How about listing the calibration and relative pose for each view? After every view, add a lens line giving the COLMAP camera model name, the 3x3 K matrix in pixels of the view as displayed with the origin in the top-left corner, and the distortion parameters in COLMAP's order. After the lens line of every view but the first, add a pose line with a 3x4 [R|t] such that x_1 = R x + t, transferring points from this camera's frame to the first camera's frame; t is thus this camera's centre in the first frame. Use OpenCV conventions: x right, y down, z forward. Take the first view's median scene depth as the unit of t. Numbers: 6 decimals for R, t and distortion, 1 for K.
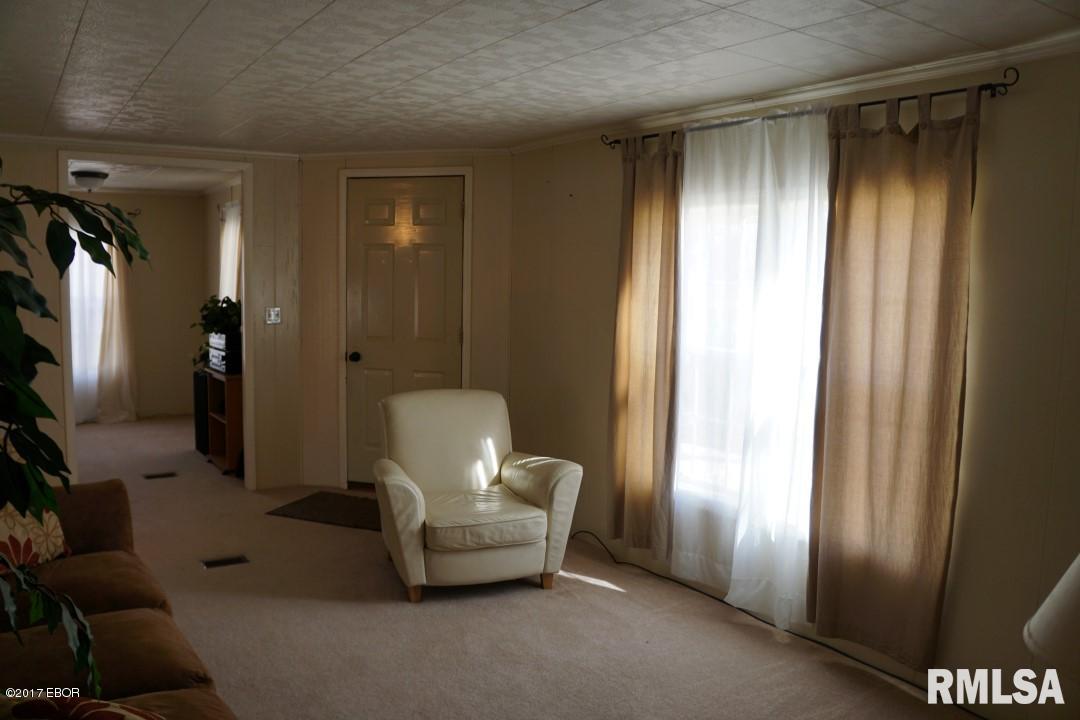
lens RADIAL K [[857.6, 0, 540.0], [0, 857.6, 360.0], [0, 0, 1]] dist [-0.185966, 0.149049]
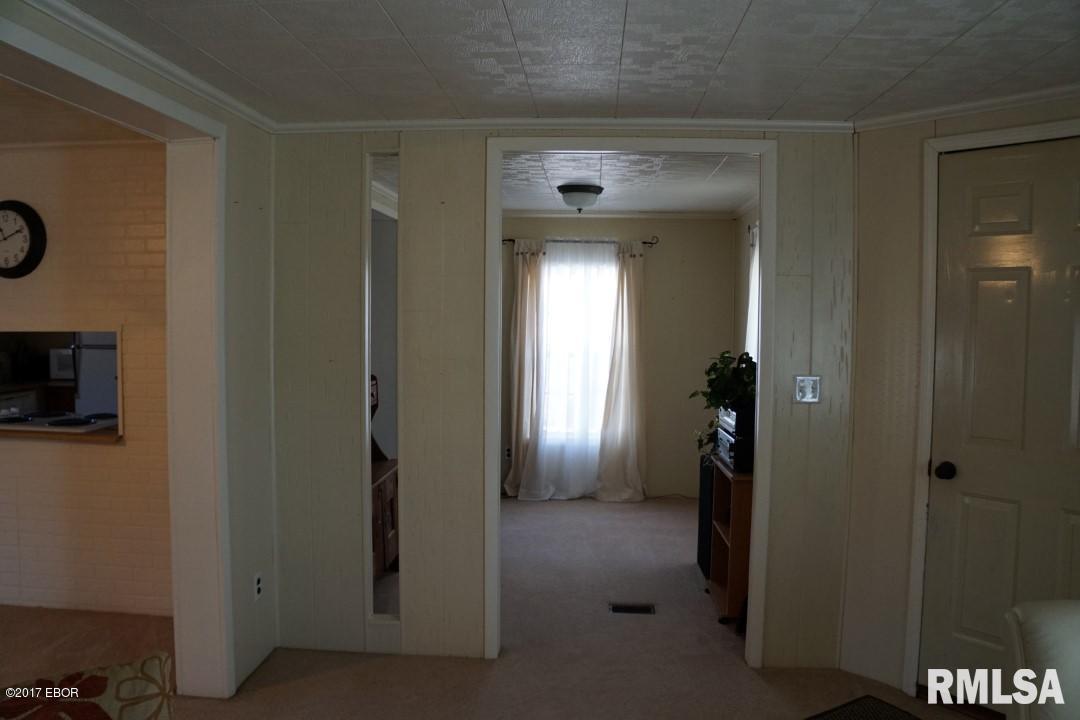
lens RADIAL K [[857.6, 0, 540.0], [0, 857.6, 360.0], [0, 0, 1]] dist [-0.185966, 0.149049]
pose [[0.794074, 0.025351, -0.607292, -0.093810], [-0.057611, 0.997771, -0.033679, -0.039053], [0.605085, 0.061731, 0.793764, 0.371395]]
